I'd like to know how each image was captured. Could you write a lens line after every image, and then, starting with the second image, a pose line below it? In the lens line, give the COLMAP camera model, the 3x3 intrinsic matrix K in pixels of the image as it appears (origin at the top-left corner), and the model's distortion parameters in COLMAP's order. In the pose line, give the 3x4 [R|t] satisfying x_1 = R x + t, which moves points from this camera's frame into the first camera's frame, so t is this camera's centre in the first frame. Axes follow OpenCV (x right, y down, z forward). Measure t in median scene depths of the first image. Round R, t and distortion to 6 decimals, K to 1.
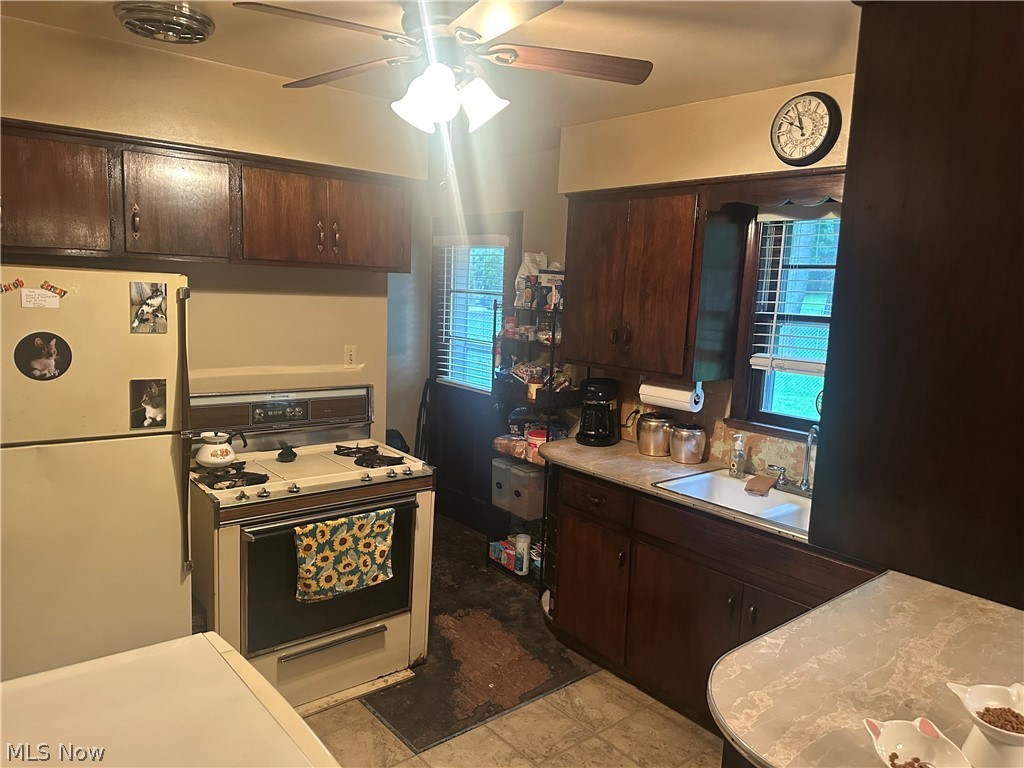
lens RADIAL K [[729.9, 0, 517.6], [0, 729.9, 384.8], [0, 0, 1]] dist [0.165964, -0.338204]
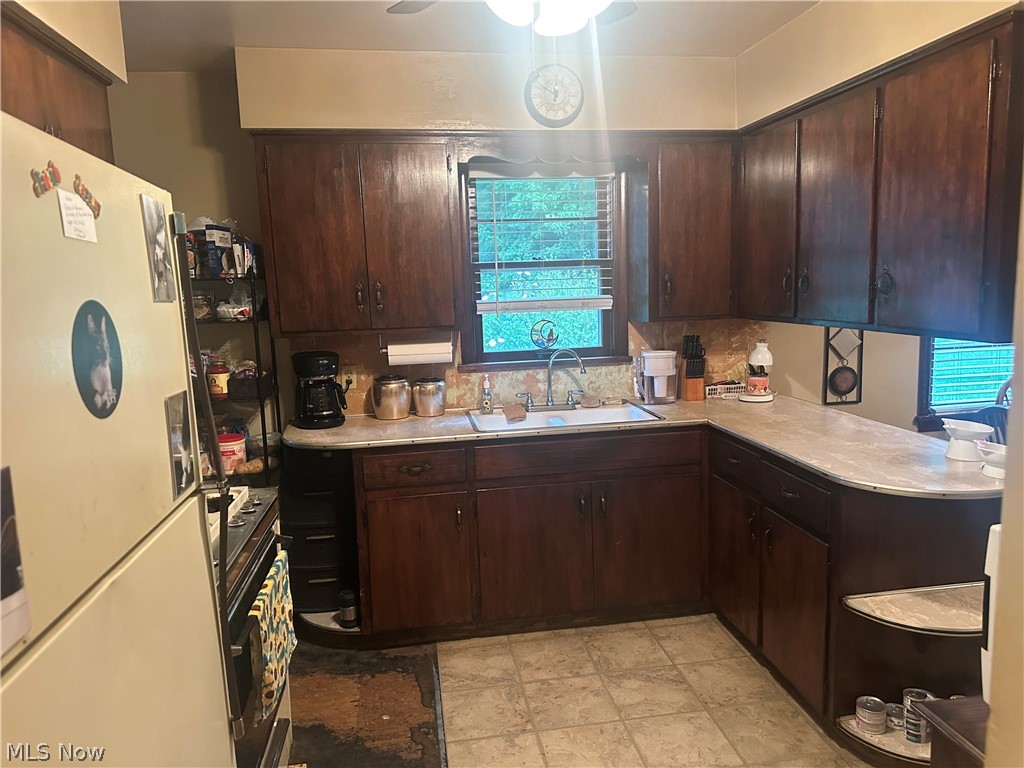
lens RADIAL K [[729.9, 0, 517.6], [0, 729.9, 384.8], [0, 0, 1]] dist [0.165964, -0.338204]
pose [[0.500328, -0.174932, 0.847981, -0.577261], [0.172716, 0.979859, 0.100231, -0.017497], [-0.848435, 0.096311, 0.520464, 0.388198]]
